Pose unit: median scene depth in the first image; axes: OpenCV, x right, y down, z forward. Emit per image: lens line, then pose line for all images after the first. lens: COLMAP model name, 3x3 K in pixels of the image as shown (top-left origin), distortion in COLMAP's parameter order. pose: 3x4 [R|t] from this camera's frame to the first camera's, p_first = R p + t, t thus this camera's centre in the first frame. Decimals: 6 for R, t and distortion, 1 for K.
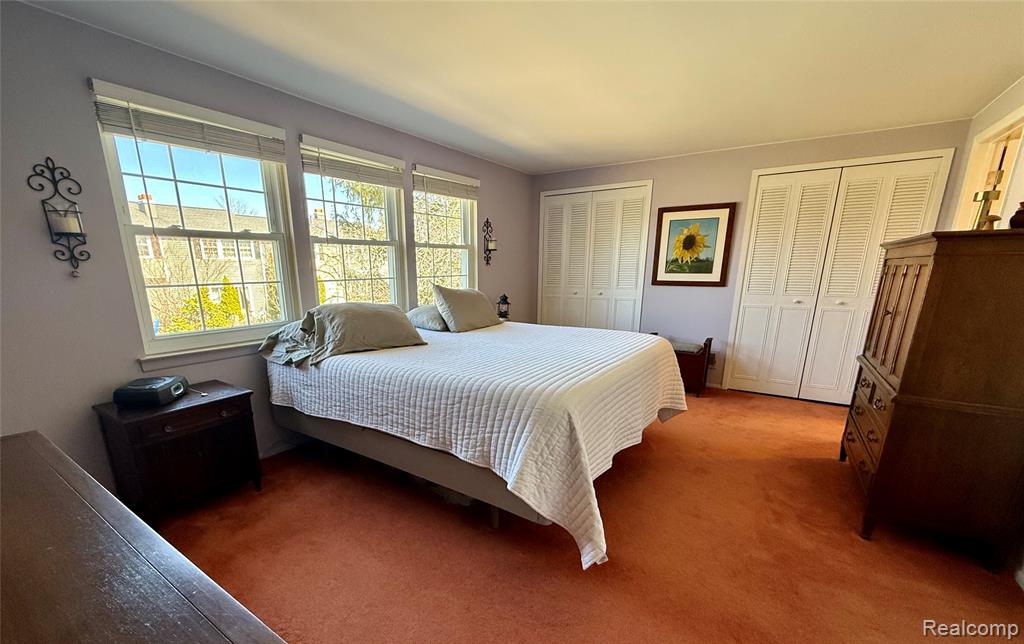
lens RADIAL K [[415.2, 0, 503.9], [0, 415.2, 373.6], [0, 0, 1]] dist [-0.001219, -0.000770]
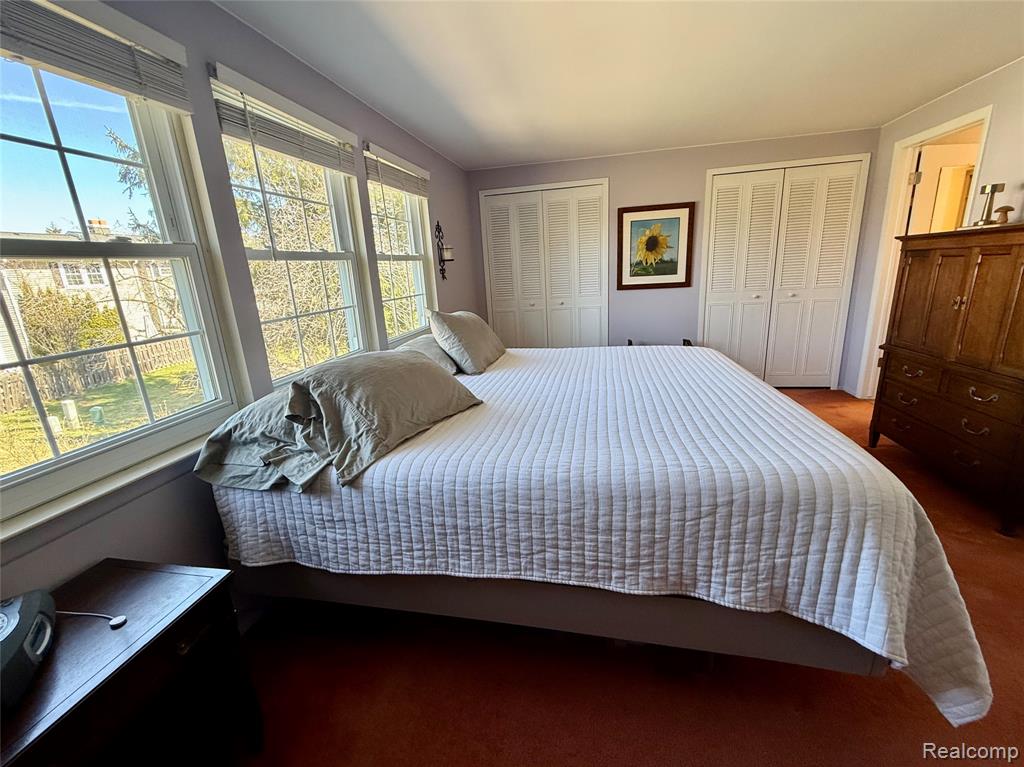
lens RADIAL K [[412.8, 0, 522.3], [0, 412.8, 377.6], [0, 0, 1]] dist [0.002750, -0.000719]
pose [[0.926725, -0.141608, 0.348035, -0.373448], [0.143993, 0.989393, 0.019146, -0.120994], [-0.347055, 0.032372, 0.937286, 0.373103]]
